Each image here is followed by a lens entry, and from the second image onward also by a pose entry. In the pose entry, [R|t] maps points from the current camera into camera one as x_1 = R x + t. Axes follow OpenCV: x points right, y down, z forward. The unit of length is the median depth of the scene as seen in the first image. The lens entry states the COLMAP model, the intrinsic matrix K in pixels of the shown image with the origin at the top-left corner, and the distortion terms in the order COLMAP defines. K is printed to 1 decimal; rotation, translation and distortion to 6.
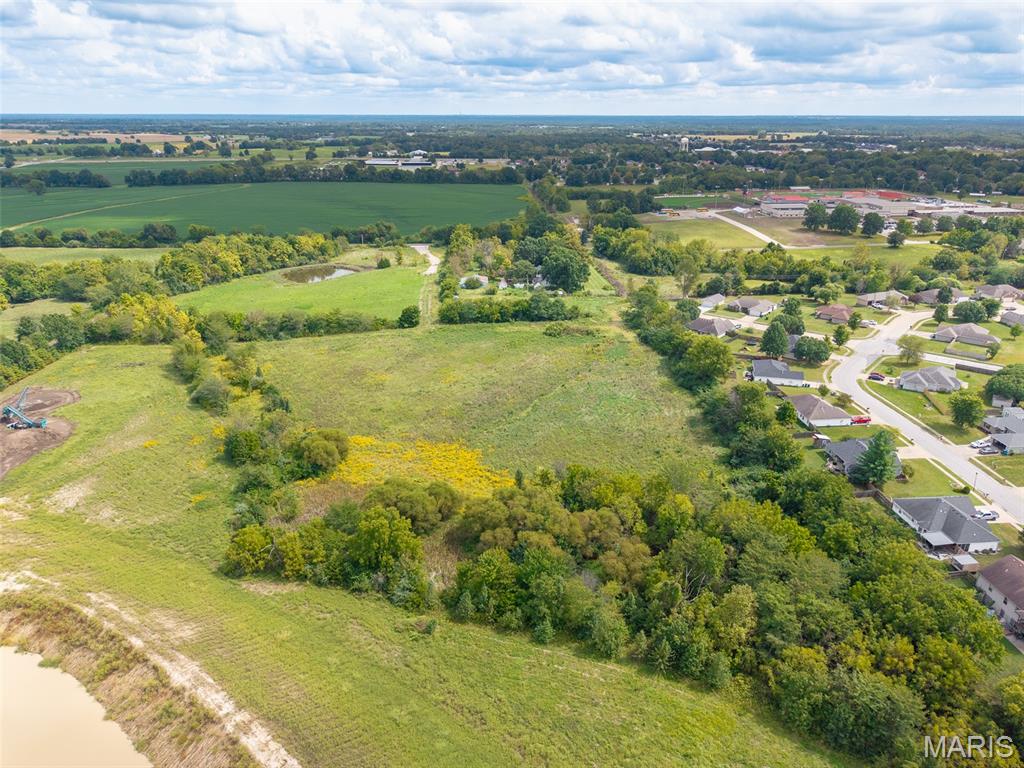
lens RADIAL K [[686.4, 0, 512.0], [0, 686.4, 384.0], [0, 0, 1]] dist [0.020226, -0.018635]
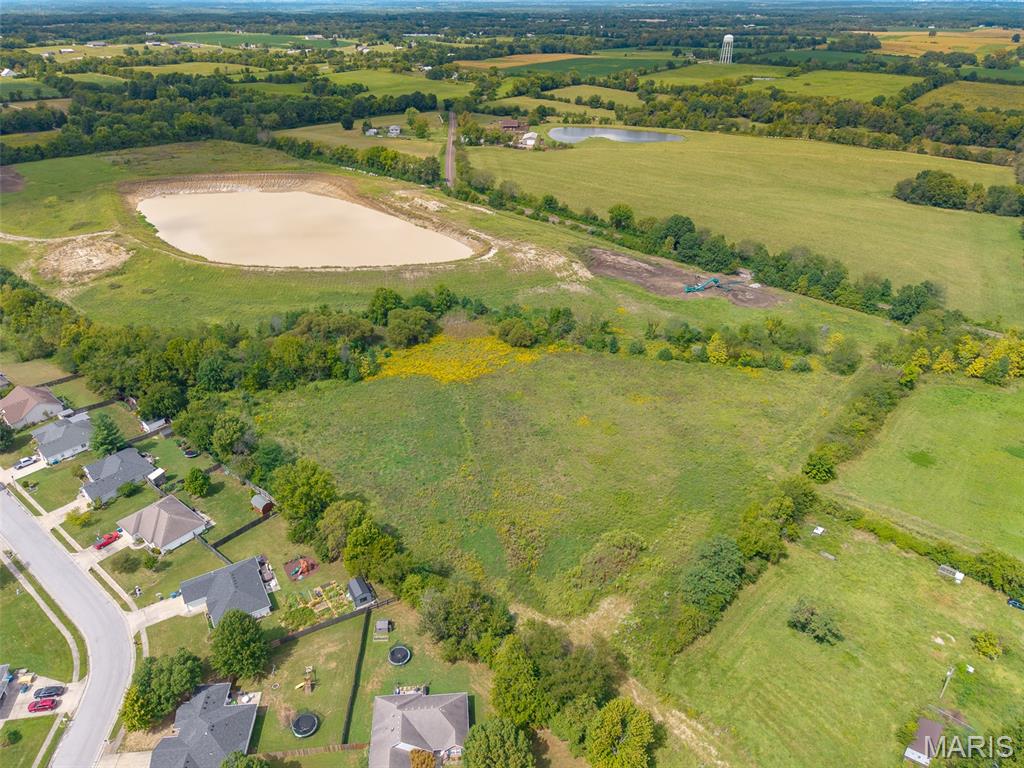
lens RADIAL K [[686.4, 0, 512.0], [0, 686.4, 384.0], [0, 0, 1]] dist [0.020226, -0.018635]
pose [[-0.699970, 0.350399, -0.622304, 0.160486], [-0.265906, 0.680845, 0.682454, -0.195328], [0.662824, 0.643172, -0.383398, 0.392557]]
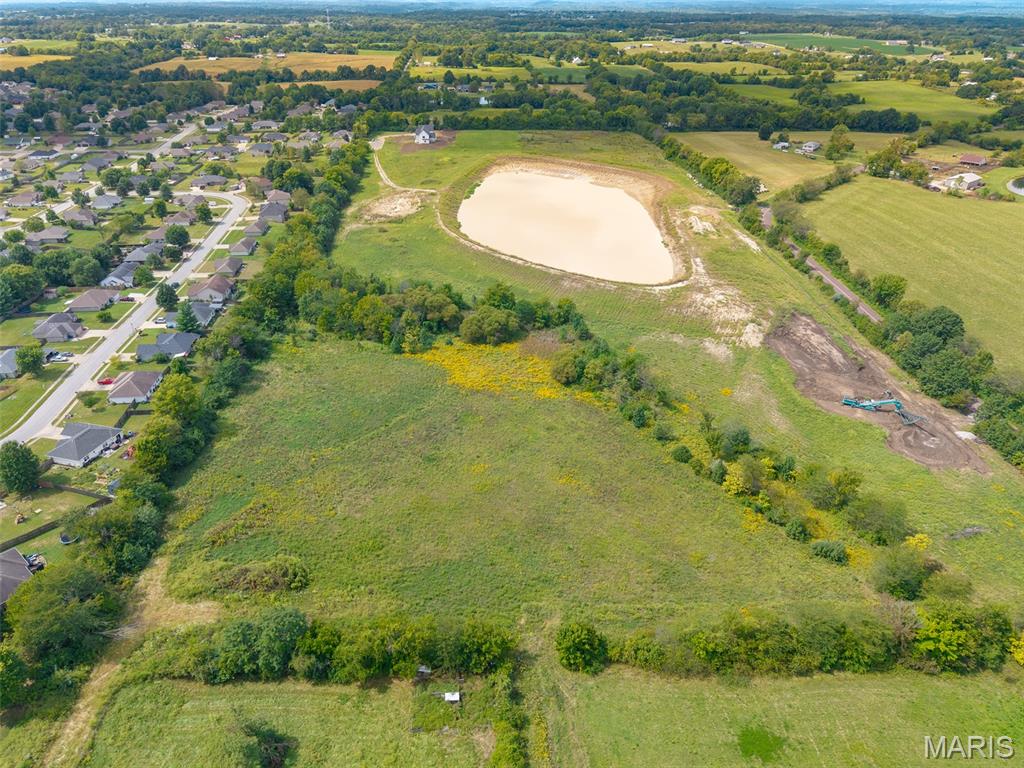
lens RADIAL K [[686.4, 0, 512.0], [0, 686.4, 384.0], [0, 0, 1]] dist [0.020226, -0.018635]
pose [[-0.999999, -0.000584, -0.001582, -0.040644], [-0.001599, 0.626973, 0.779040, -0.217023], [0.000537, 0.779041, -0.626973, 0.448259]]
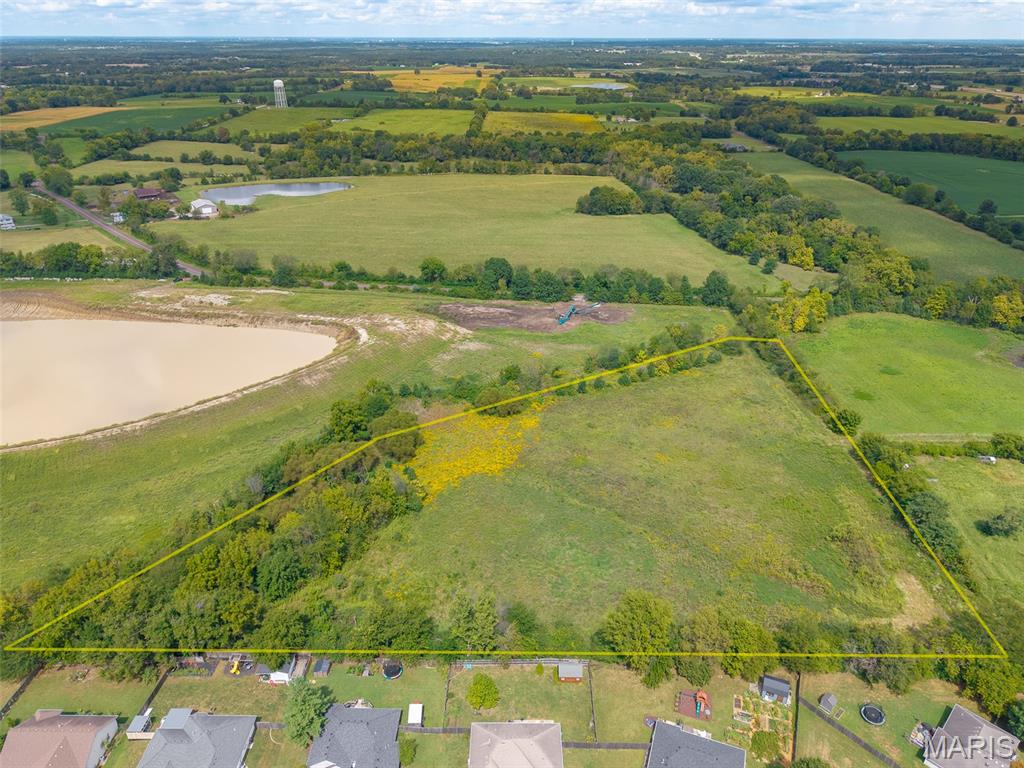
lens RADIAL K [[689.2, 0, 512.0], [0, 689.2, 384.0], [0, 0, 1]] dist [0.033621, -0.035118]
pose [[-0.096503, 0.445644, -0.889993, 0.225306], [-0.369143, 0.814373, 0.447806, -0.135778], [0.924349, 0.371749, 0.085917, 0.218430]]
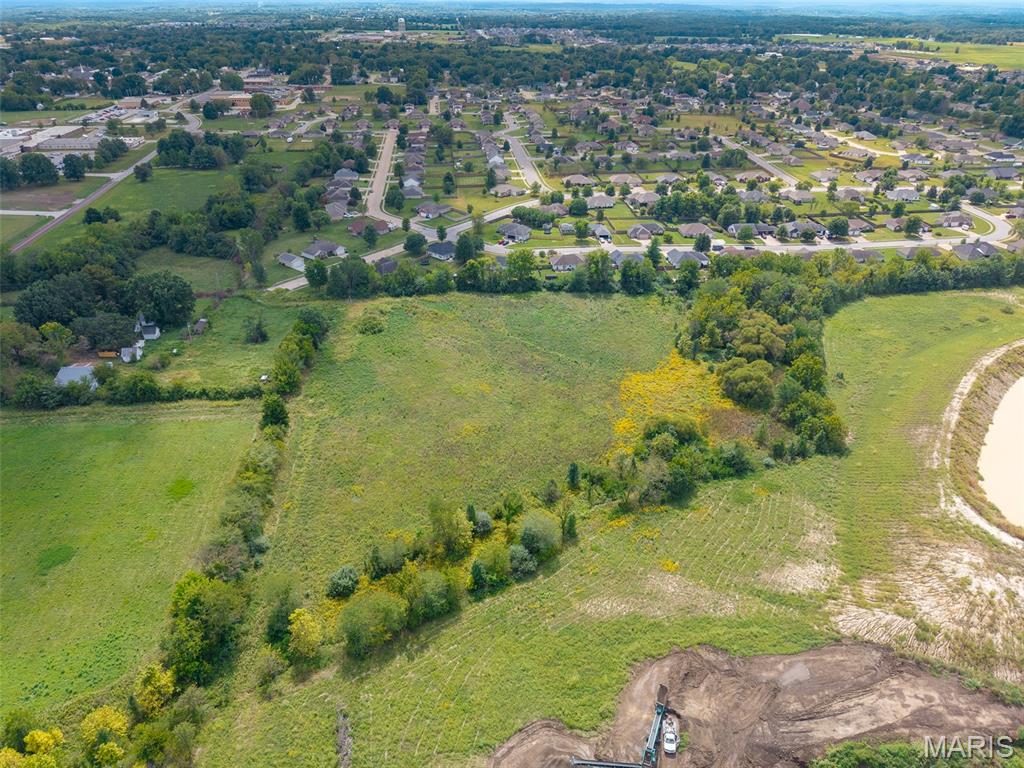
lens RADIAL K [[692.2, 0, 516.8], [0, 692.2, 384.9], [0, 0, 1]] dist [0.015299, -0.010480]
pose [[-0.017395, -0.492880, 0.869924, -0.295559], [0.361058, 0.808249, 0.465156, -0.140523], [-0.932381, 0.322184, 0.163898, 0.250523]]
